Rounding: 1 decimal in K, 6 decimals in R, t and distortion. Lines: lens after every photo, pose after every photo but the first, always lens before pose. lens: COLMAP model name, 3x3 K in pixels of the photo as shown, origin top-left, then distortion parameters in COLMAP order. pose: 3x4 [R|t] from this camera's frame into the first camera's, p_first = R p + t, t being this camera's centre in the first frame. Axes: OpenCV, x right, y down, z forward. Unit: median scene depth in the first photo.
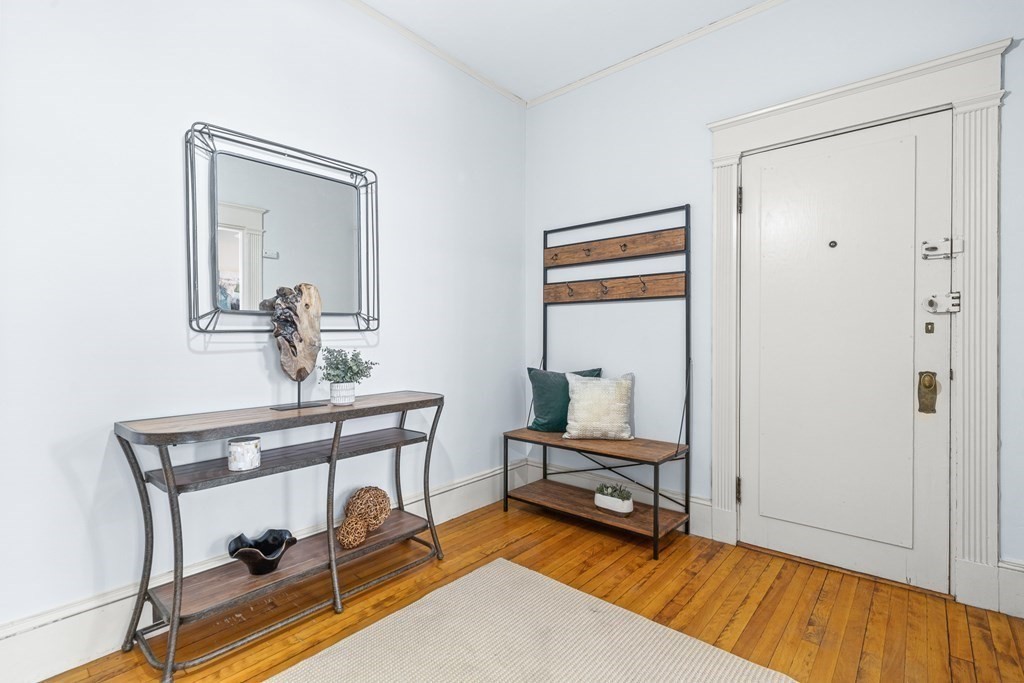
lens RADIAL K [[467.4, 0, 505.2], [0, 467.4, 336.9], [0, 0, 1]] dist [-0.002283, 0.001266]
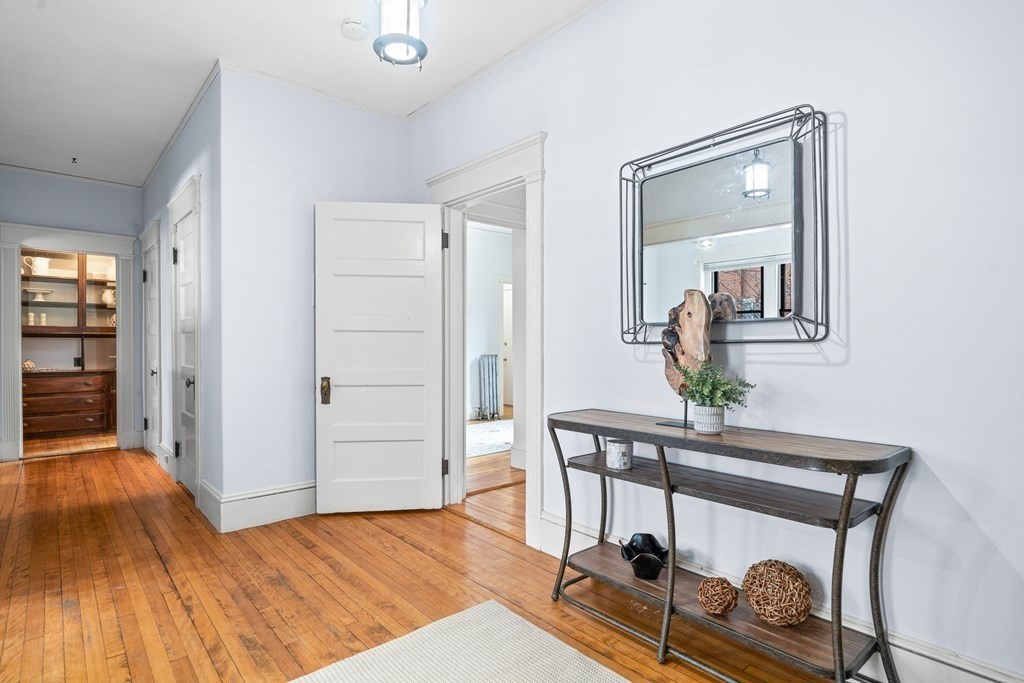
lens RADIAL K [[539.3, 0, 507.1], [0, 539.3, 344.6], [0, 0, 1]] dist [0.001737, 0.000183]
pose [[-0.132477, 0.006736, -0.991163, 0.652739], [-0.002505, 0.999971, 0.007130, -0.015174], [0.991183, 0.003427, -0.132456, 0.801230]]
